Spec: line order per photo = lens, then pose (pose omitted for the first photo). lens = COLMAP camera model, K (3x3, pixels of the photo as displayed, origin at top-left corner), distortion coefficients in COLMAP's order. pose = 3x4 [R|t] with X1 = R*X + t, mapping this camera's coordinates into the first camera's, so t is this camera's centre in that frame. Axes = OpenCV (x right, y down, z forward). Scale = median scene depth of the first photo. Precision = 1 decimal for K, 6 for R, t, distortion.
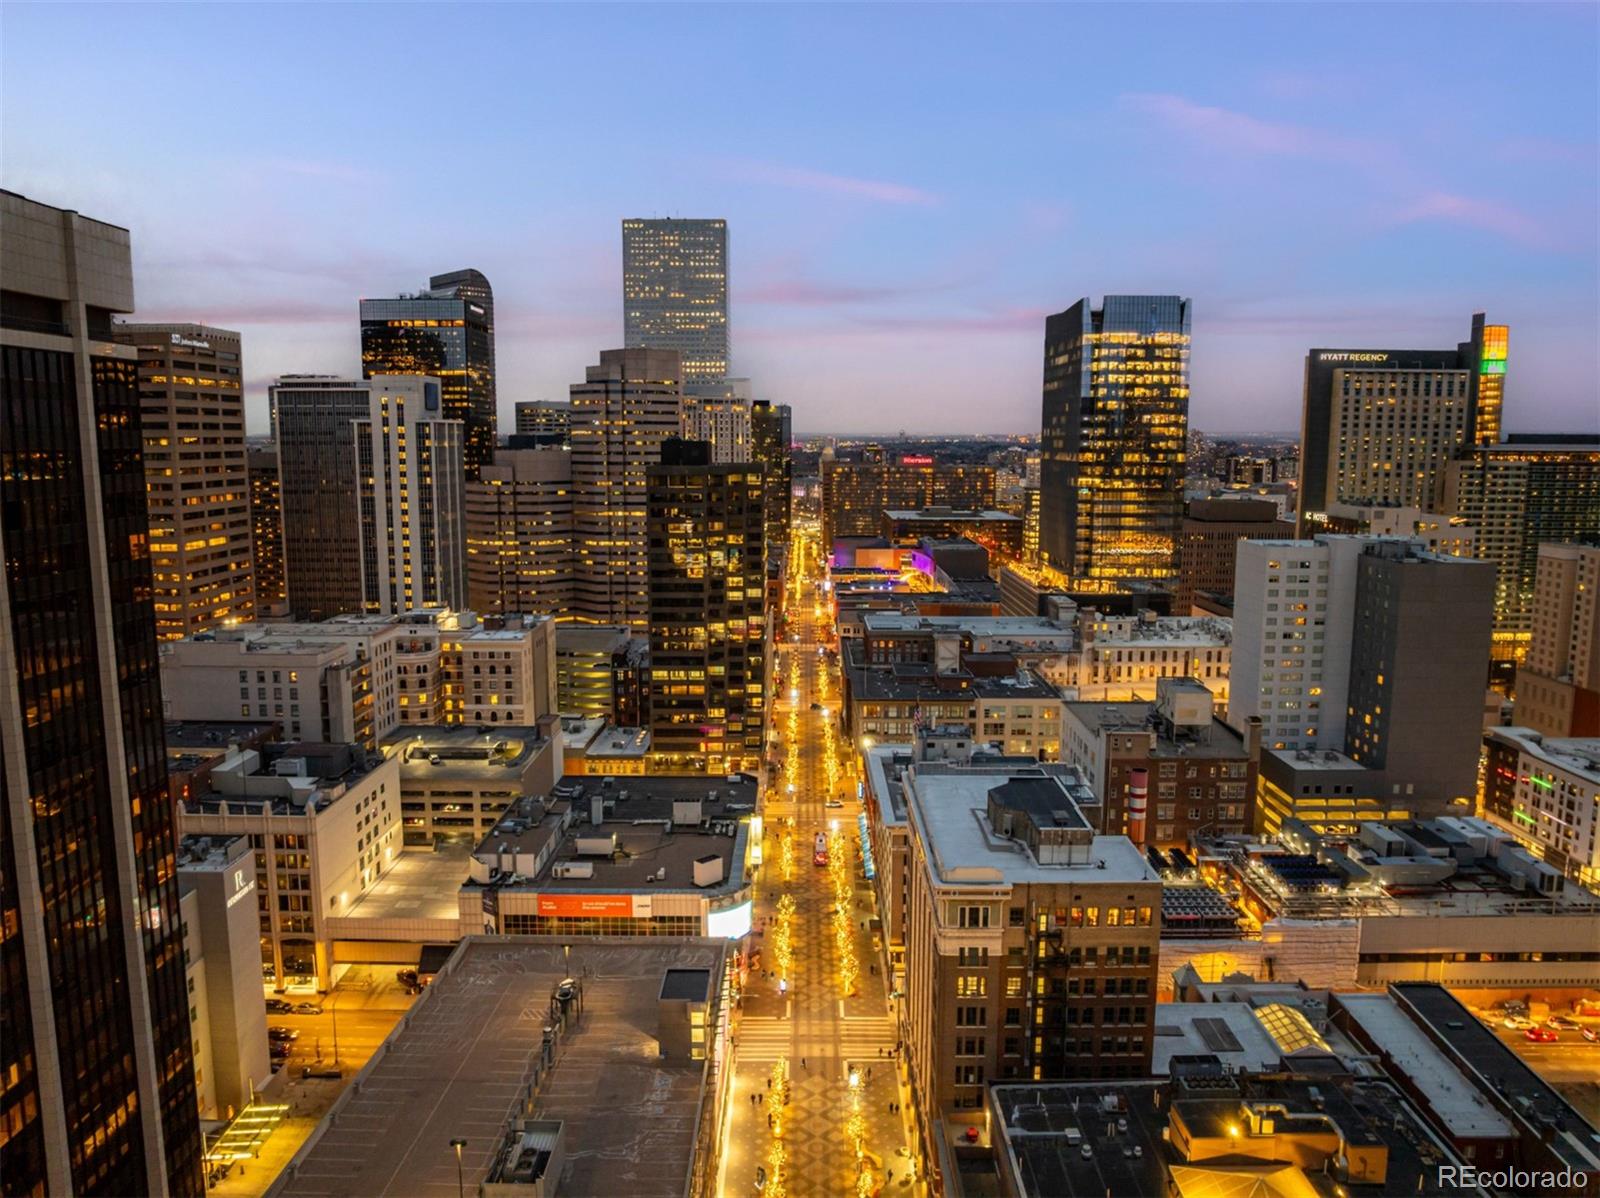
lens RADIAL K [[1124.1, 0, 796.8], [0, 1124.1, 593.0], [0, 0, 1]] dist [-0.035934, 0.012173]
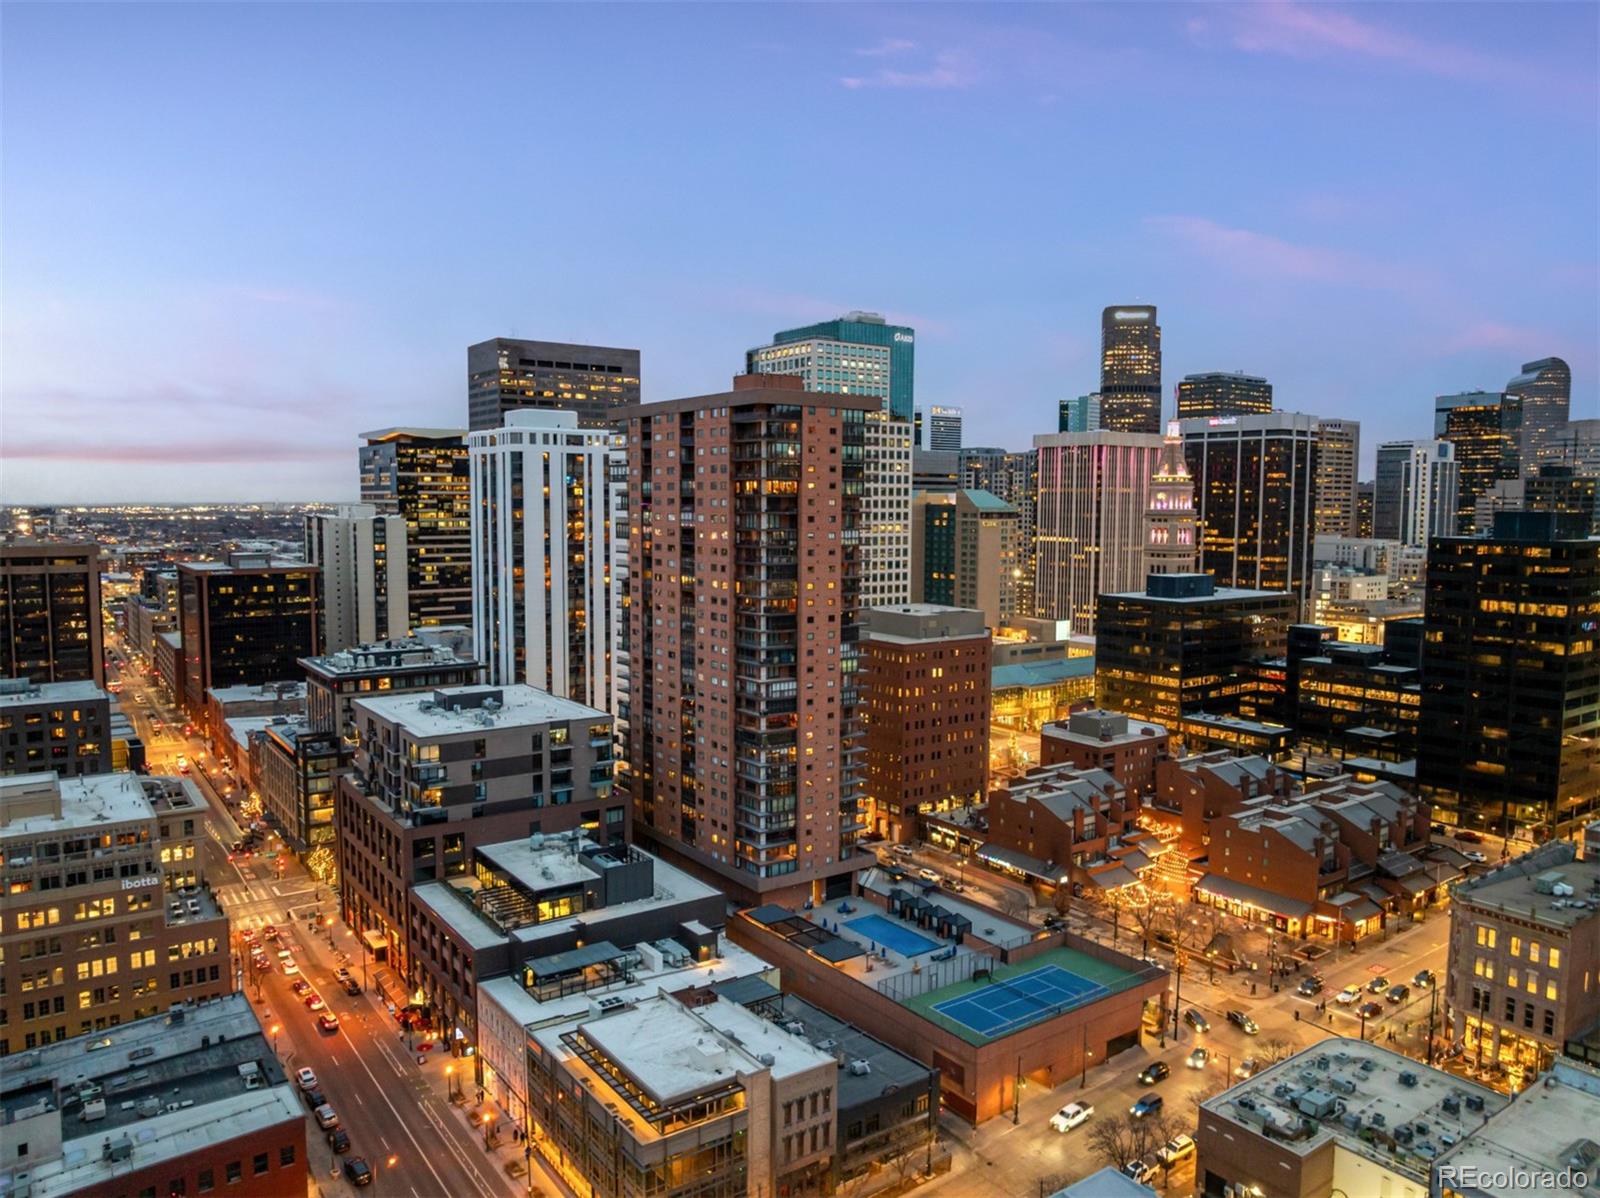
lens RADIAL K [[1124.1, 0, 809.3], [0, 1124.1, 599.3], [0, 0, 1]] dist [-0.035934, 0.012173]
pose [[0.592195, 0.071616, -0.802606, 0.690172], [-0.114784, 0.993383, 0.003947, 0.240461], [0.797578, 0.089788, 0.596497, -1.217982]]
